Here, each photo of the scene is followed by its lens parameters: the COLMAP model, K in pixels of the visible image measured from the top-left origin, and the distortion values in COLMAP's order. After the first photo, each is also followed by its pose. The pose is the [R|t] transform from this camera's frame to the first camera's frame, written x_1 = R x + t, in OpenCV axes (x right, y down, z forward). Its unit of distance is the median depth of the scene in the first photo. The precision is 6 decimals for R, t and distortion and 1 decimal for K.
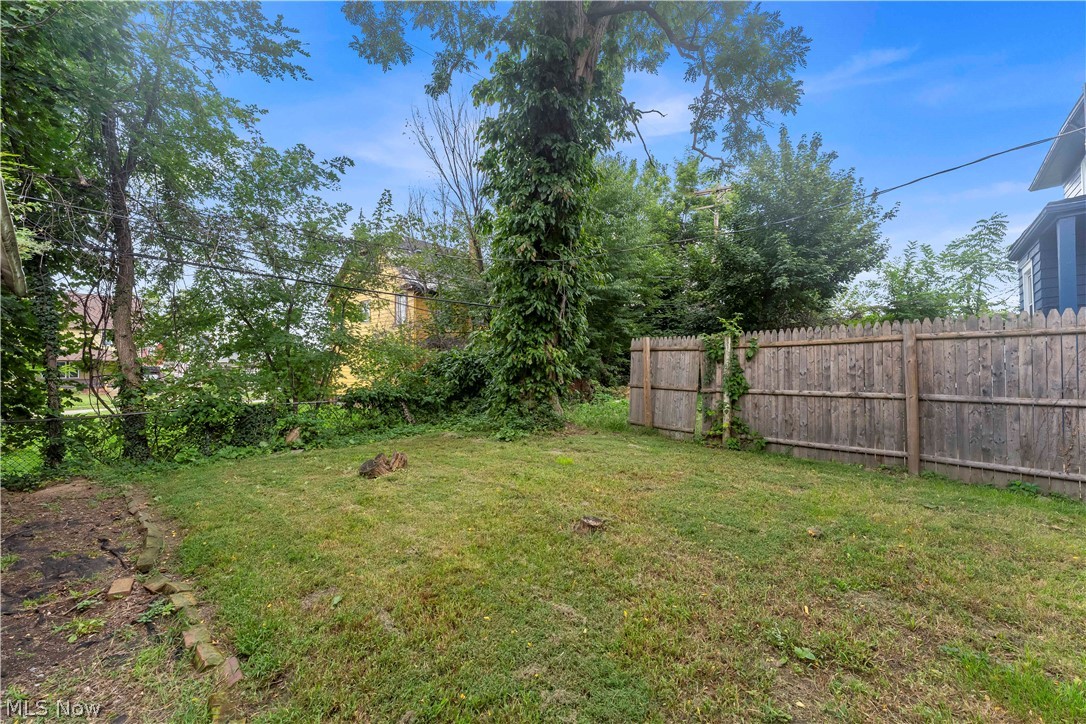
lens RADIAL K [[430.5, 0, 543.0], [0, 430.5, 362.0], [0, 0, 1]] dist [-0.000165, -0.000085]
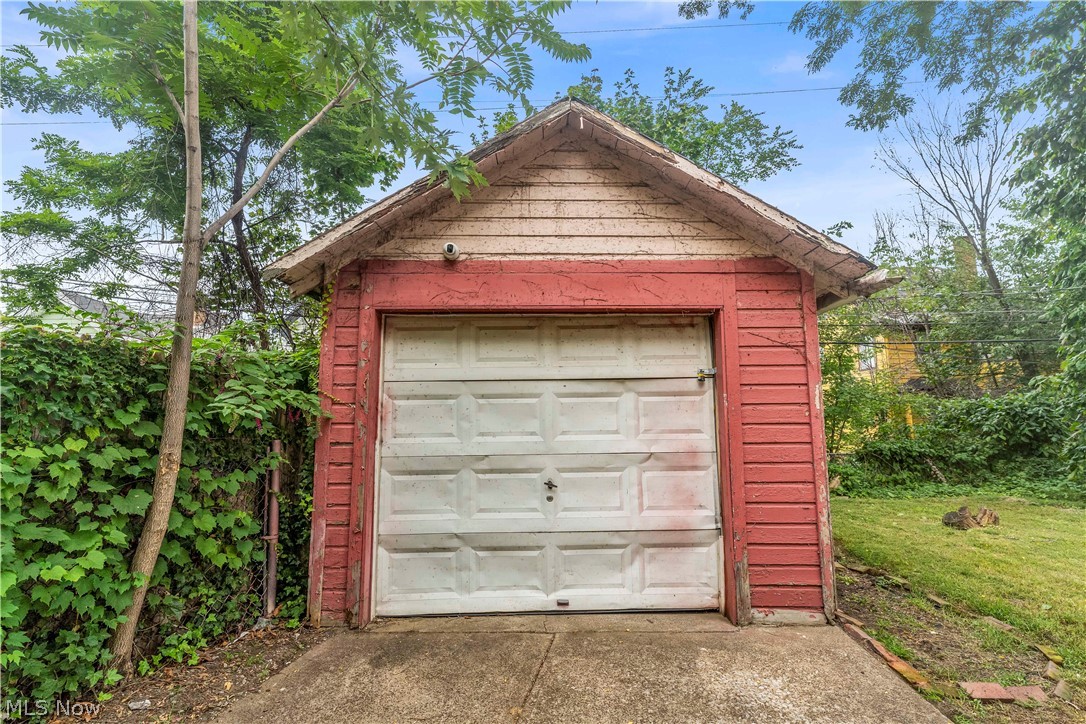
lens RADIAL K [[487.9, 0, 543.0], [0, 487.9, 362.0], [0, 0, 1]] dist [0.000183, 0.000552]
pose [[0.670351, -0.092497, -0.736256, -0.160554], [0.019778, 0.994075, -0.106880, -0.027012], [0.741780, 0.057085, 0.668209, -0.548430]]
